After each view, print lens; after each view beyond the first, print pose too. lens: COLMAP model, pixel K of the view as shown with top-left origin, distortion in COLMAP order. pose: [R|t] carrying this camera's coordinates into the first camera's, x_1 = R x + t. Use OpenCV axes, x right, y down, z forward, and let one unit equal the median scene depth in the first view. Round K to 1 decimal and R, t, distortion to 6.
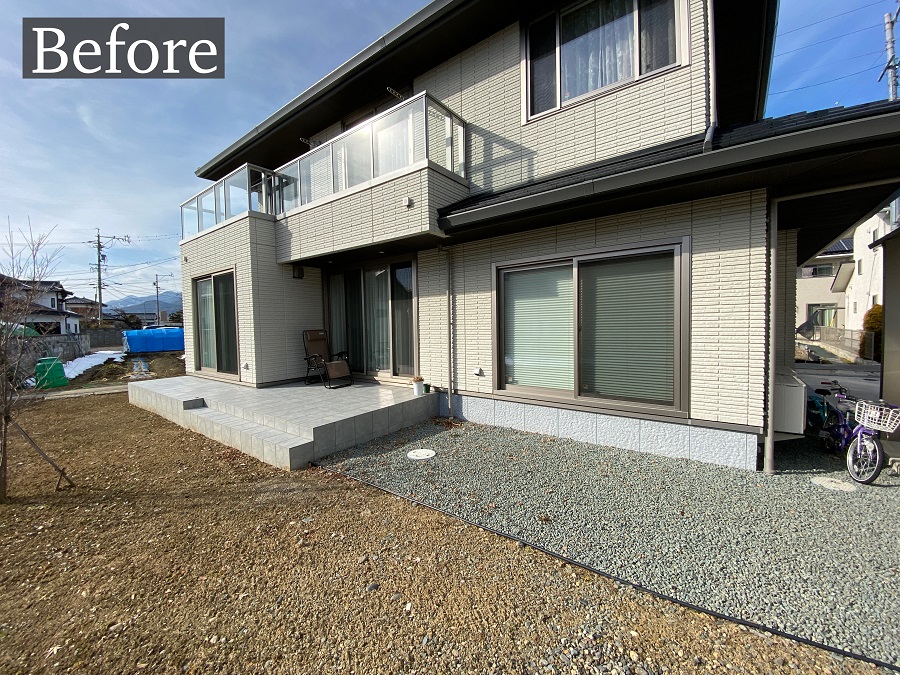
lens RADIAL K [[368.2, 0, 453.7], [0, 368.2, 333.5], [0, 0, 1]] dist [-0.002735, -0.009574]
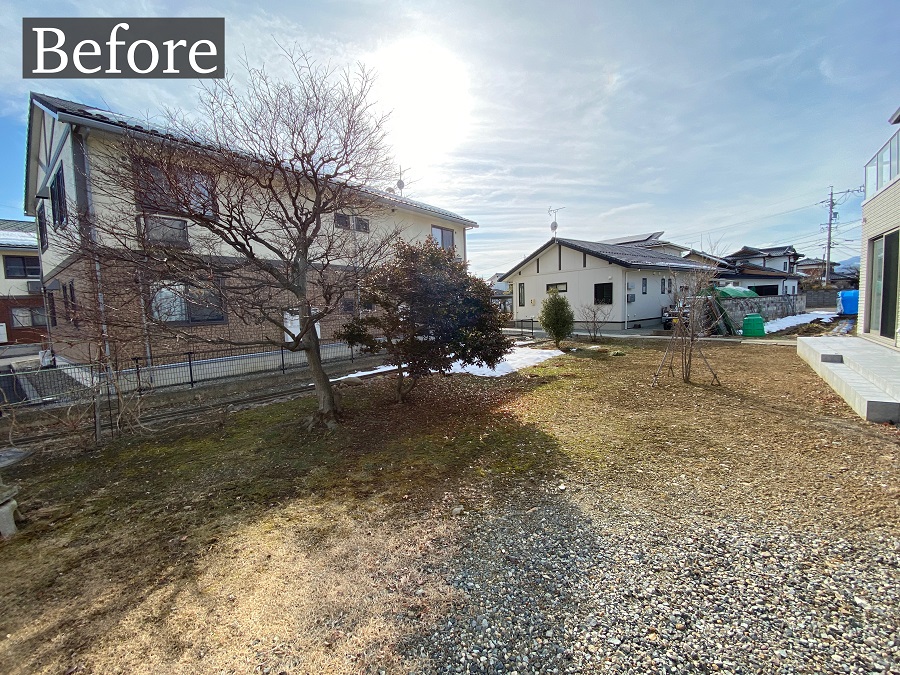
lens RADIAL K [[368.2, 0, 438.6], [0, 368.2, 347.8], [0, 0, 1]] dist [-0.002735, -0.009574]
pose [[-0.031225, 0.132732, -0.990660, 0.111010], [0.014930, 0.991095, 0.132319, -0.001893], [0.999401, -0.010659, -0.032928, -0.045992]]
